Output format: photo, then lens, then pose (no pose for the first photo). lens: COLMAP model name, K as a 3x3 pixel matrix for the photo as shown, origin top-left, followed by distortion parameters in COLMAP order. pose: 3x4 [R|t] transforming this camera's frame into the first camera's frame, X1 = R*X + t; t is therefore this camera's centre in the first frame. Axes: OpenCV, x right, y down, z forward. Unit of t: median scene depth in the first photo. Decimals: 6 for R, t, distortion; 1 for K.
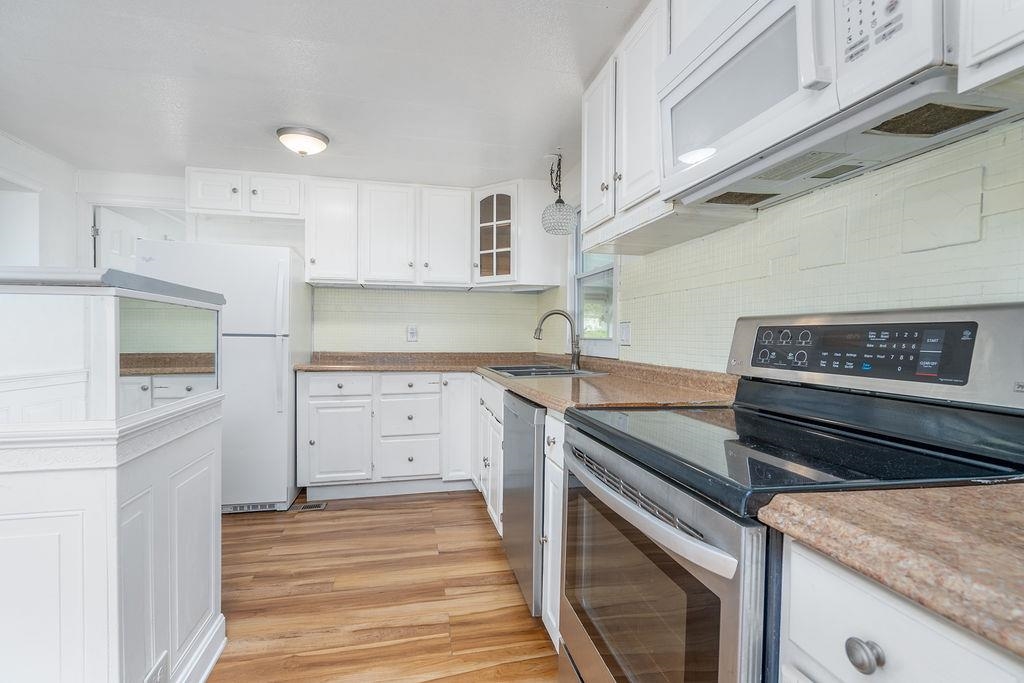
lens RADIAL K [[465.4, 0, 513.3], [0, 465.4, 341.5], [0, 0, 1]] dist [-0.005431, 0.000171]
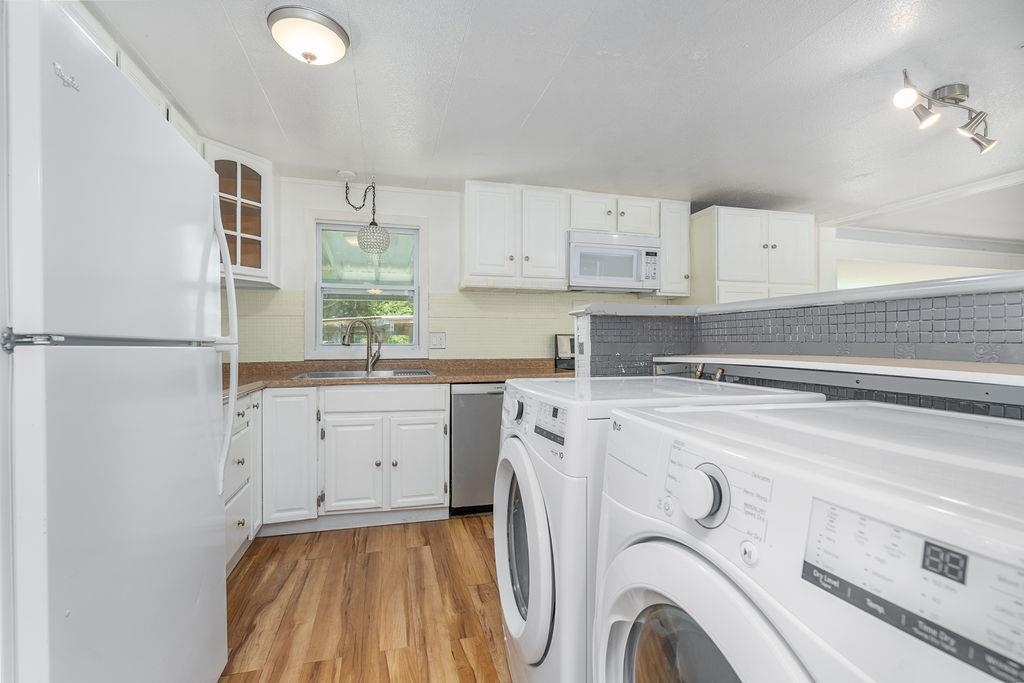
lens RADIAL K [[465.4, 0, 514.0], [0, 465.4, 343.9], [0, 0, 1]] dist [-0.005431, 0.000171]
pose [[-0.050175, -0.011992, 0.998668, -1.061862], [0.012294, 0.999845, 0.012624, -0.018193], [-0.998665, 0.012911, -0.050020, 0.726650]]
